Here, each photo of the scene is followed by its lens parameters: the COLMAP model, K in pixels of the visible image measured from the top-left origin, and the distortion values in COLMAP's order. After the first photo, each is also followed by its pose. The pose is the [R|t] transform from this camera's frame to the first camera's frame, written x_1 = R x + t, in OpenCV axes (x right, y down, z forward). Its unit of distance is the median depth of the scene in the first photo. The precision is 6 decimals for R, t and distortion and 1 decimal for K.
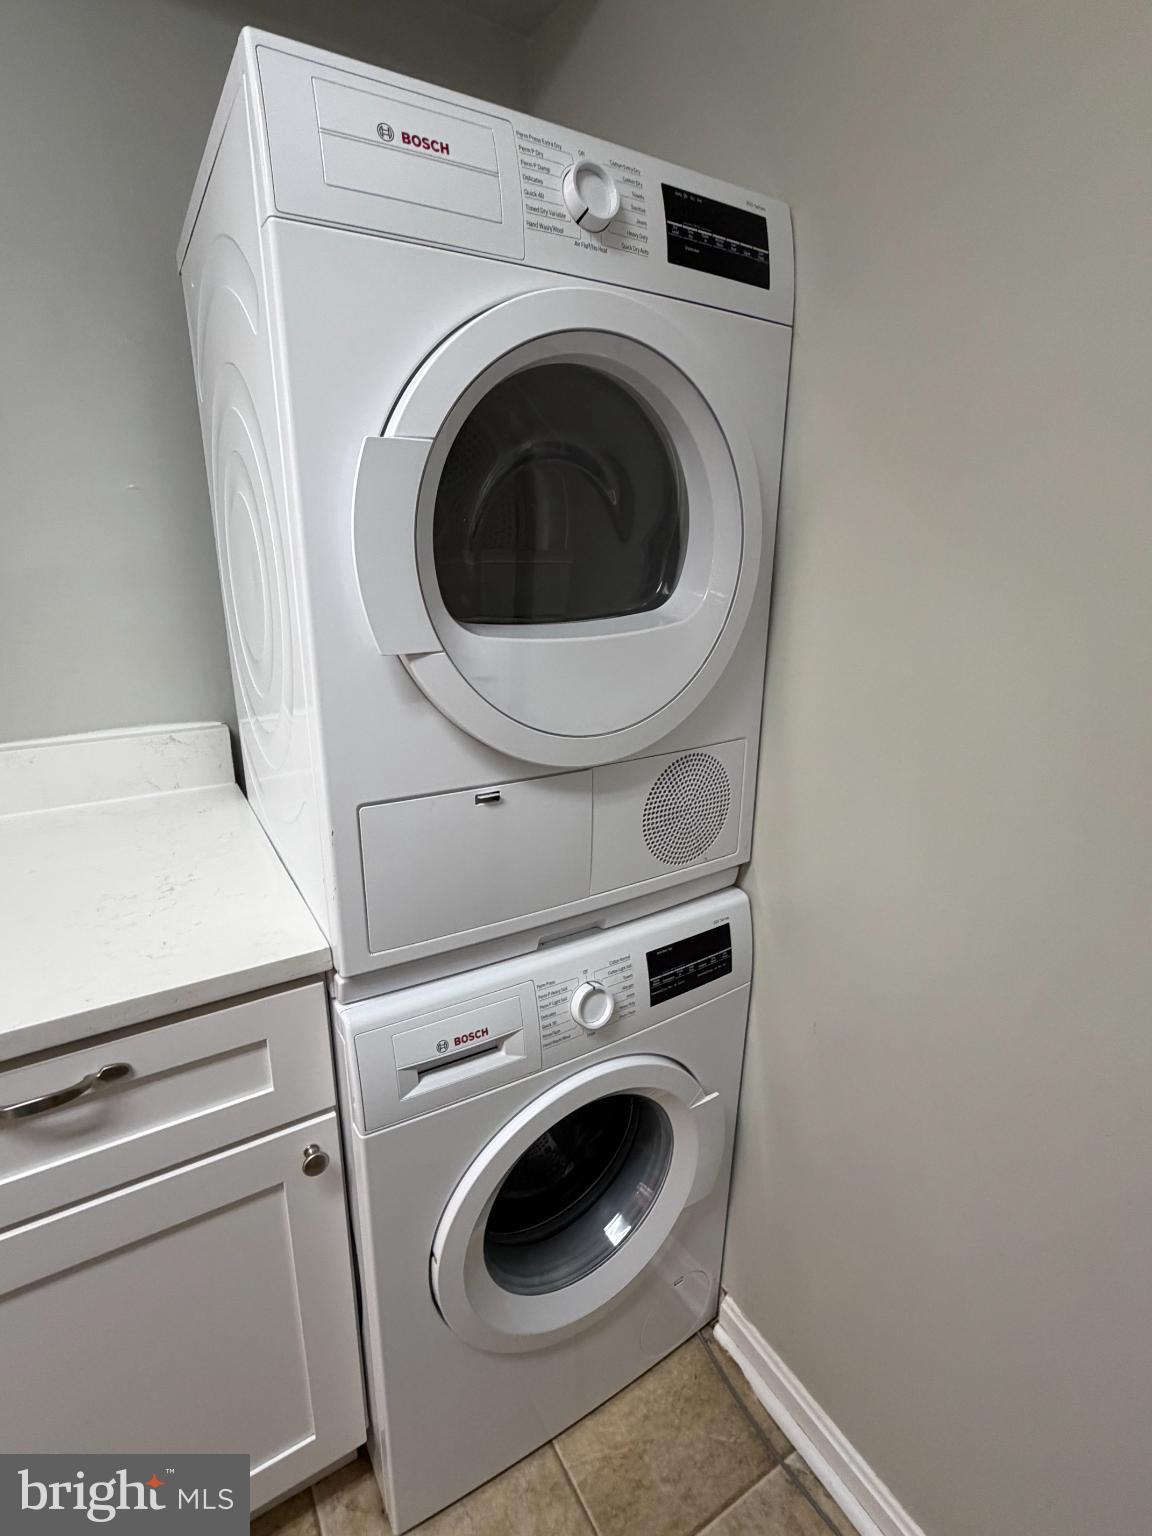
lens RADIAL K [[749.1, 0, 576.0], [0, 749.1, 768.0], [0, 0, 1]] dist [-0.001891, -0.000146]
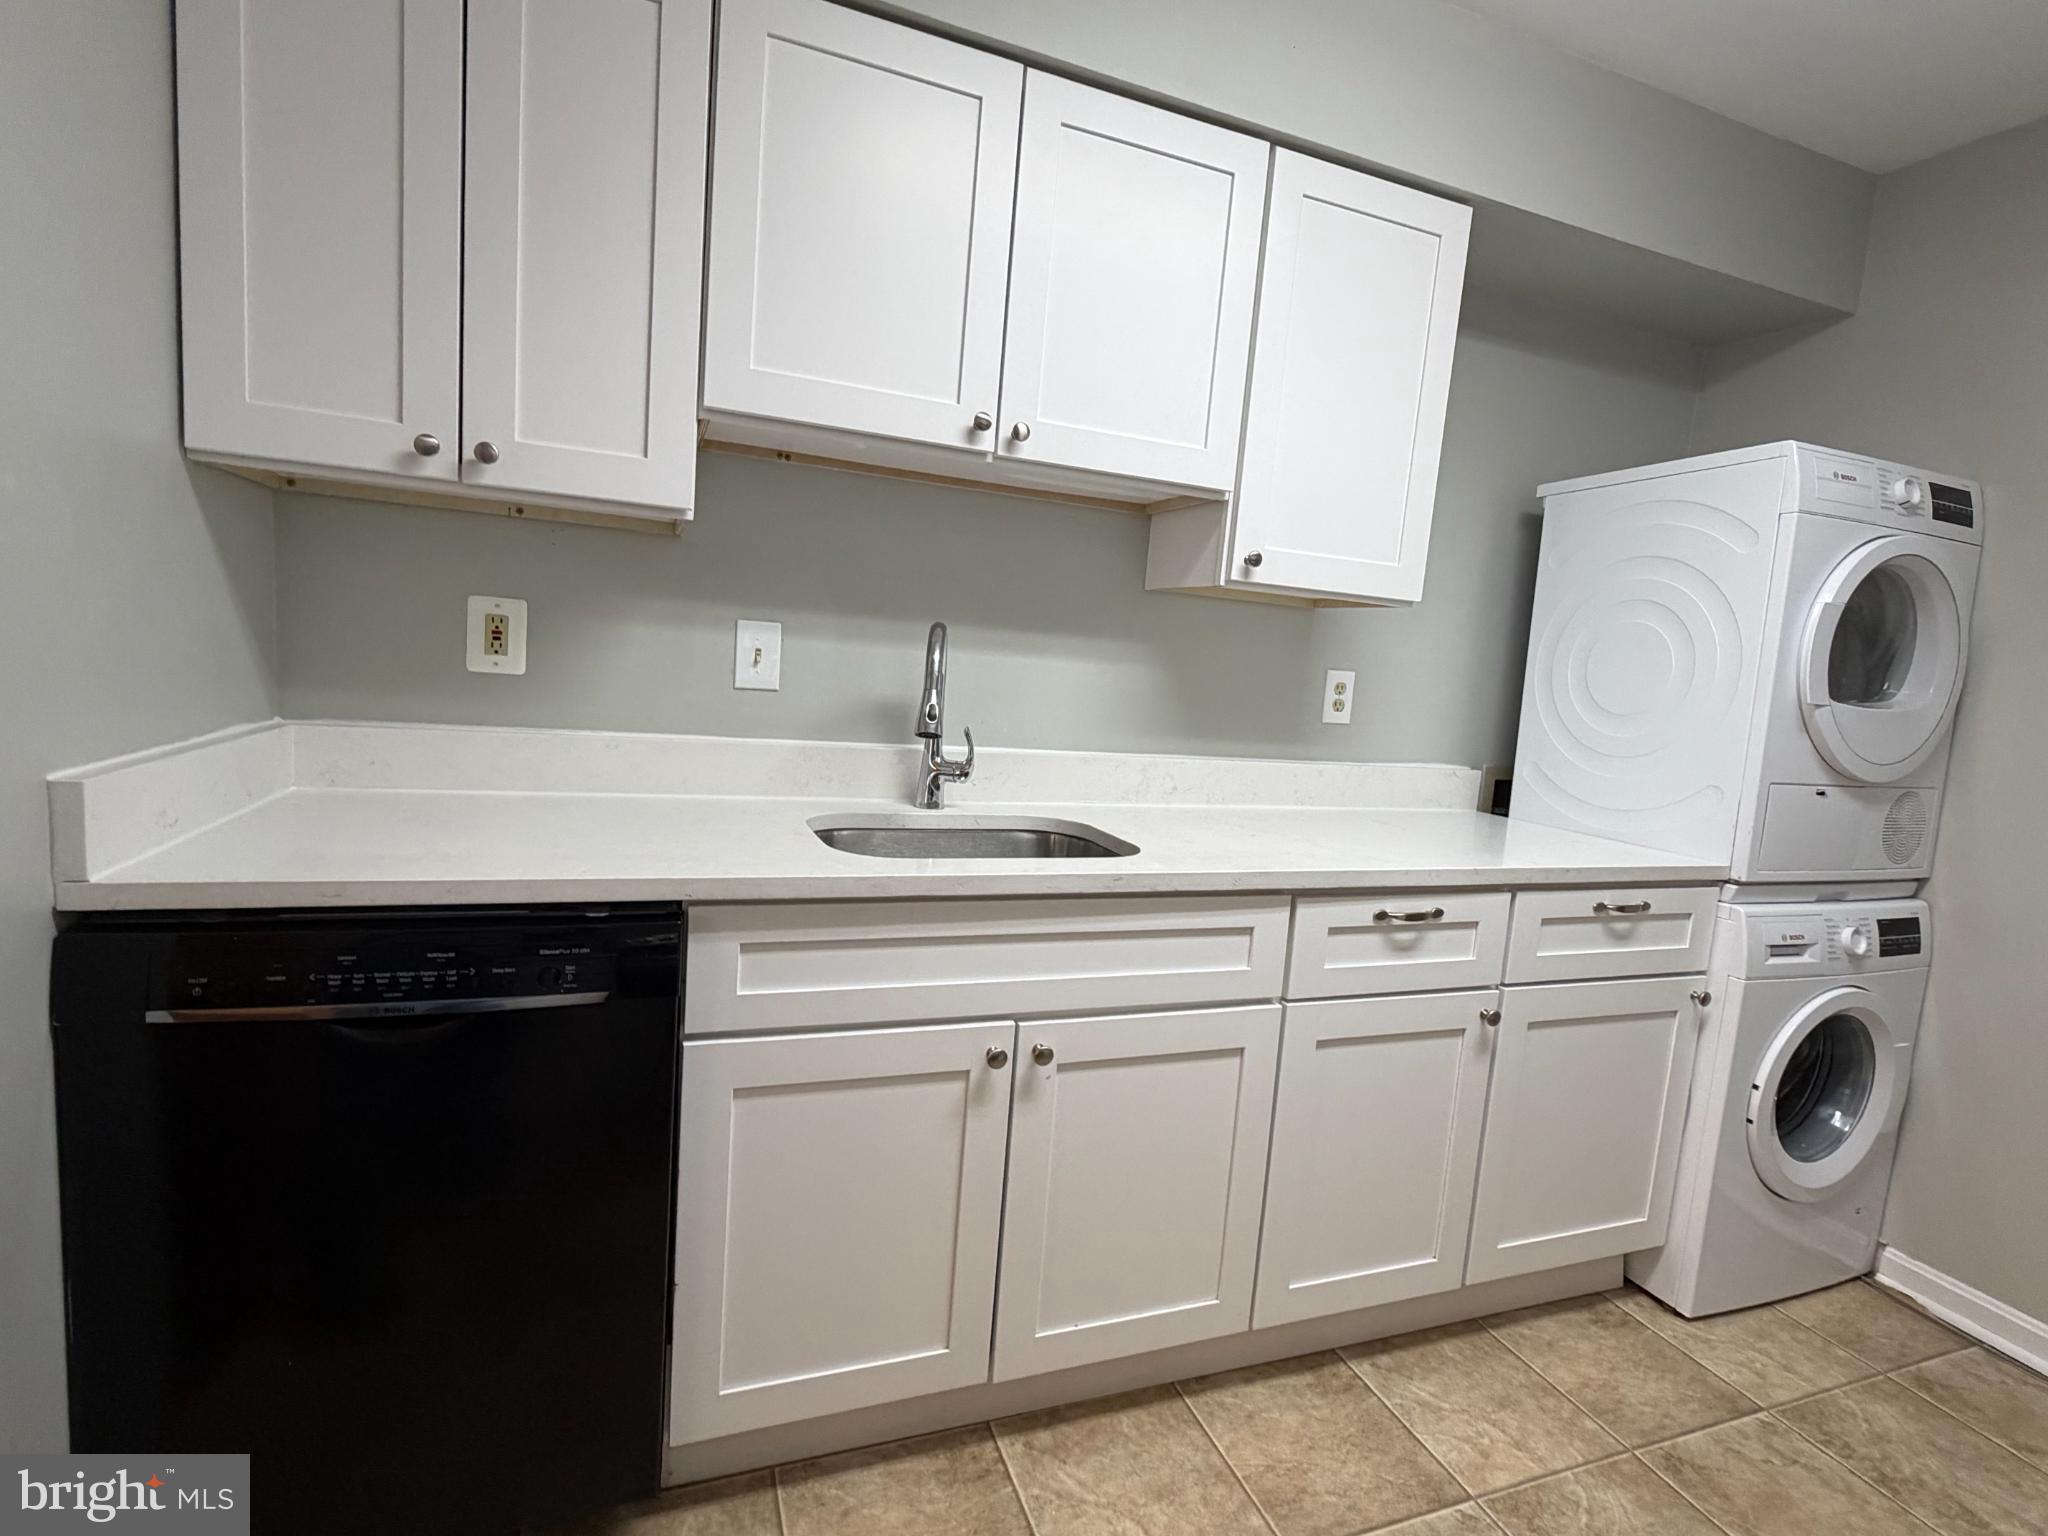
lens RADIAL K [[998.8, 0, 1024.0], [0, 998.8, 768.0], [0, 0, 1]] dist [-0.001891, -0.000146]
pose [[0.981097, 0.076404, -0.177793, -1.499476], [-0.110812, 0.975025, -0.192477, 0.624747], [0.158647, 0.208541, 0.965061, -1.532672]]
